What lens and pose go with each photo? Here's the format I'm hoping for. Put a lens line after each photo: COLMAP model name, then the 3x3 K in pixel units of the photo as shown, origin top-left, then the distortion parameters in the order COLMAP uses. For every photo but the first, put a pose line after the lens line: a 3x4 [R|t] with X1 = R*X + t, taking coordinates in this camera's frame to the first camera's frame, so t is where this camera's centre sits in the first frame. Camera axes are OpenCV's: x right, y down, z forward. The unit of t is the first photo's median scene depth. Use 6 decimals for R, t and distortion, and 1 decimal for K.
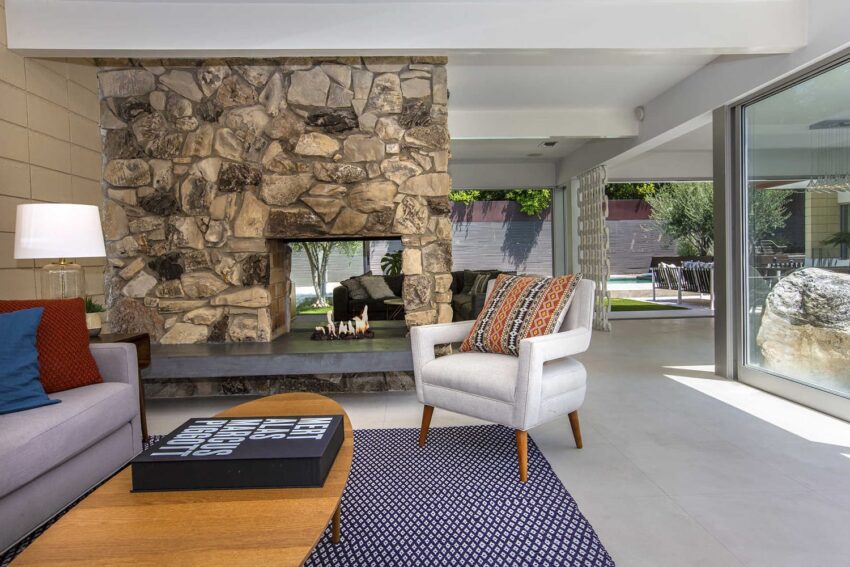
lens RADIAL K [[597.5, 0, 424.4], [0, 597.5, 304.9], [0, 0, 1]] dist [0.002535, 0.007997]
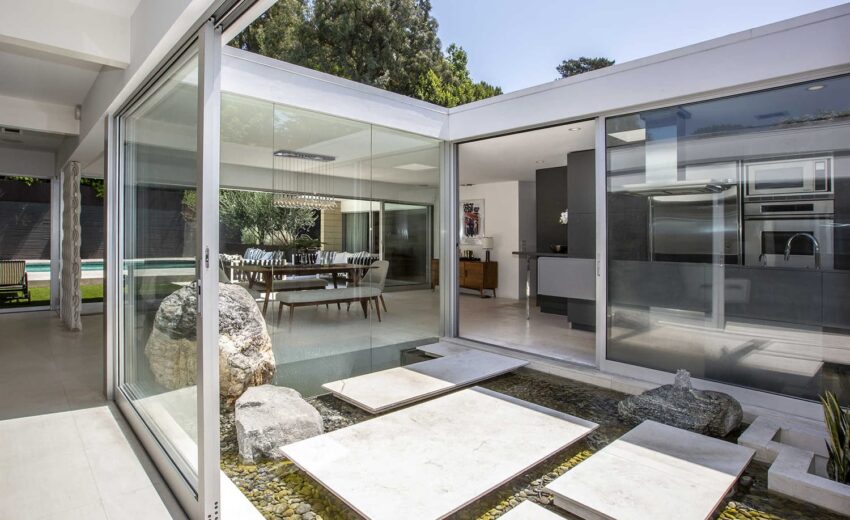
lens RADIAL K [[458.4, 0, 432.5], [0, 458.4, 260.0], [0, 0, 1]] dist [-0.025079, -0.000944]
pose [[0.743177, -0.000958, 0.669094, 0.423690], [0.023532, 0.999418, -0.024706, -0.071651], [-0.668681, 0.034106, 0.742767, 0.119860]]
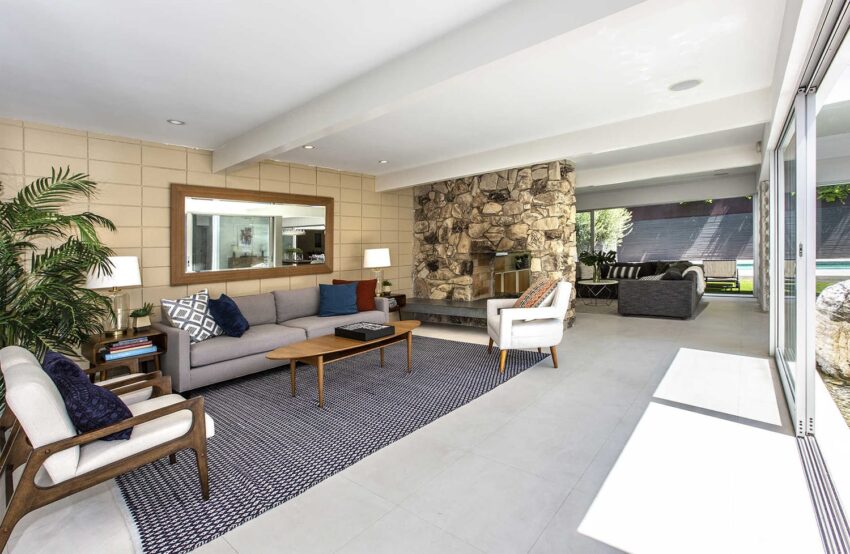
lens RADIAL K [[385.9, 0, 411.2], [0, 385.9, 260.8], [0, 0, 1]] dist [0.024897, 0.001118]
pose [[0.752437, 0.006498, -0.658633, 0.497851], [-0.027678, 0.999380, -0.021760, -0.047954], [0.658083, 0.034603, 0.752150, -0.191635]]
